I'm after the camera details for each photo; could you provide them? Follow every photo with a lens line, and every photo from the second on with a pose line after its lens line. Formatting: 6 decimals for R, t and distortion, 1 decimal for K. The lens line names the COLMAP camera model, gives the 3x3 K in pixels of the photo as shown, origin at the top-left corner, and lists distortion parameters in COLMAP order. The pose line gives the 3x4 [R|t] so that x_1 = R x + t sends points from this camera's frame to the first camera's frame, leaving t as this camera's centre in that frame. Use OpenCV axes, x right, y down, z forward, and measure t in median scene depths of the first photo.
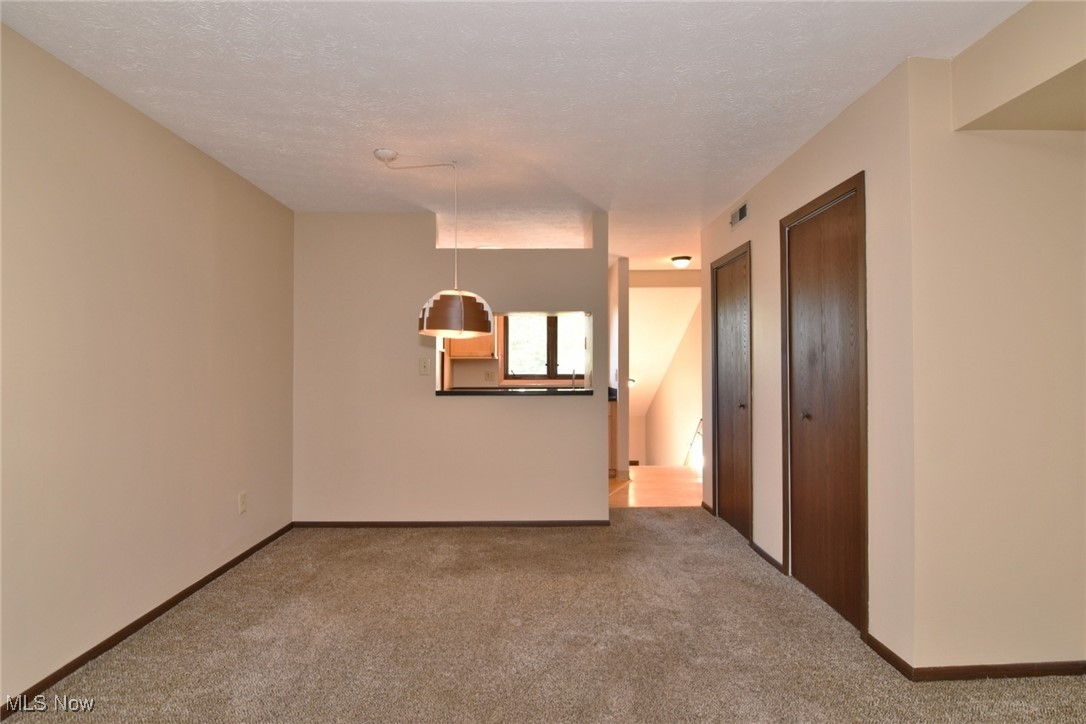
lens RADIAL K [[558.8, 0, 542.1], [0, 558.8, 363.9], [0, 0, 1]] dist [-0.012970, -0.003482]
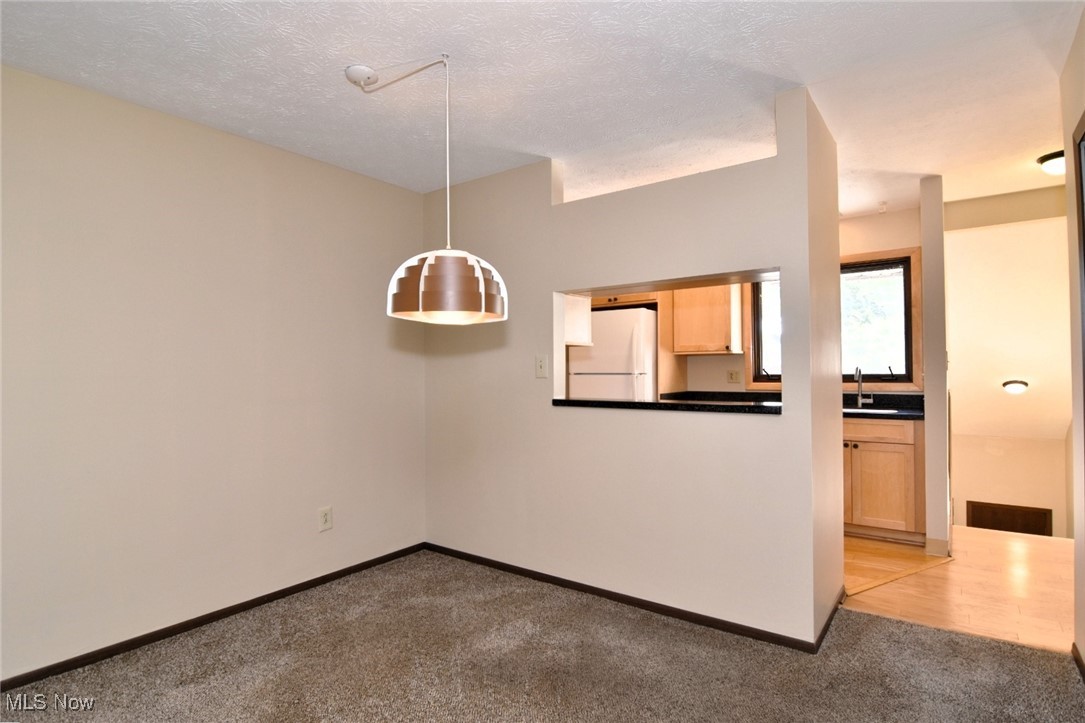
lens RADIAL K [[558.2, 0, 542.6], [0, 558.2, 361.1], [0, 0, 1]] dist [-0.012970, -0.003482]
pose [[0.795109, -0.014613, -0.606291, 0.253476], [0.014176, 0.999884, -0.005508, 0.002338], [0.606301, -0.004216, 0.795224, 0.424455]]
